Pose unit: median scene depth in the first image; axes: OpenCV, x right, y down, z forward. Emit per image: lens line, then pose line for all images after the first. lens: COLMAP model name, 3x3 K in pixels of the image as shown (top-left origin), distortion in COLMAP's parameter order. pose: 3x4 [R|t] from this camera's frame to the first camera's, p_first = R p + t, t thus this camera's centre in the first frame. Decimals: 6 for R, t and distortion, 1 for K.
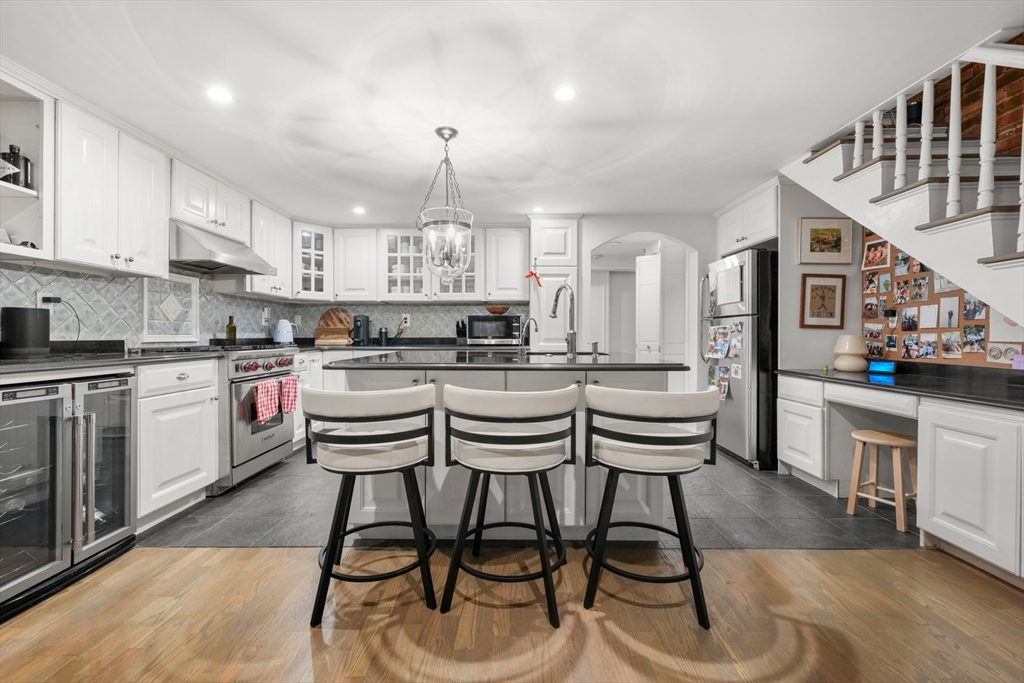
lens RADIAL K [[425.8, 0, 515.1], [0, 425.8, 336.6], [0, 0, 1]] dist [0.000229, 0.000172]
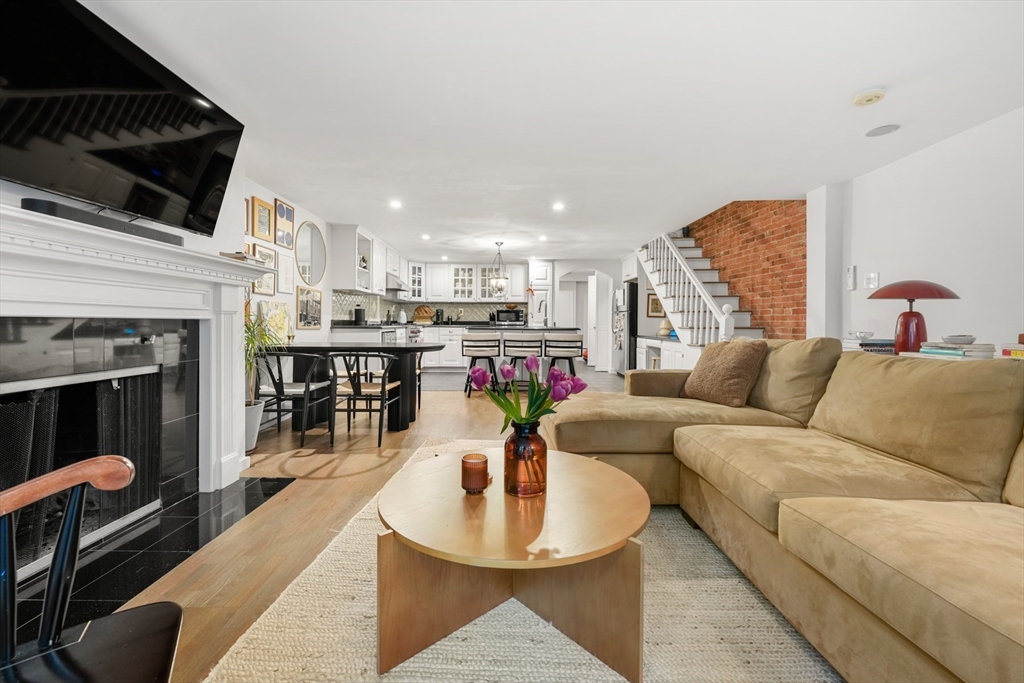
lens RADIAL K [[476.9, 0, 490.9], [0, 476.9, 325.4], [0, 0, 1]] dist [0.000116, -0.000024]
pose [[0.999122, 0.007518, -0.041216, -0.061666], [-0.007629, 0.999968, -0.002549, 0.037093], [0.041195, 0.002862, 0.999147, -1.590331]]
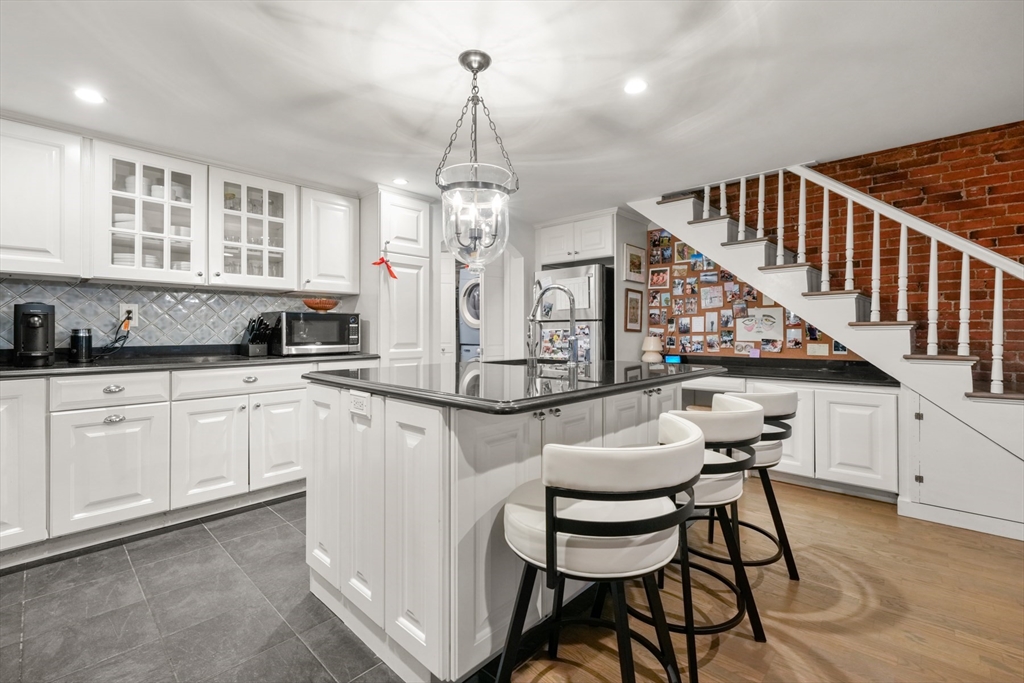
lens RADIAL K [[449.0, 0, 511.0], [0, 449.0, 328.7], [0, 0, 1]] dist [0.001330, 0.000143]
pose [[0.678175, 0.003371, 0.734892, -0.523899], [0.006982, 0.999915, -0.011030, -0.015997], [-0.734867, 0.012611, 0.678094, 0.352060]]
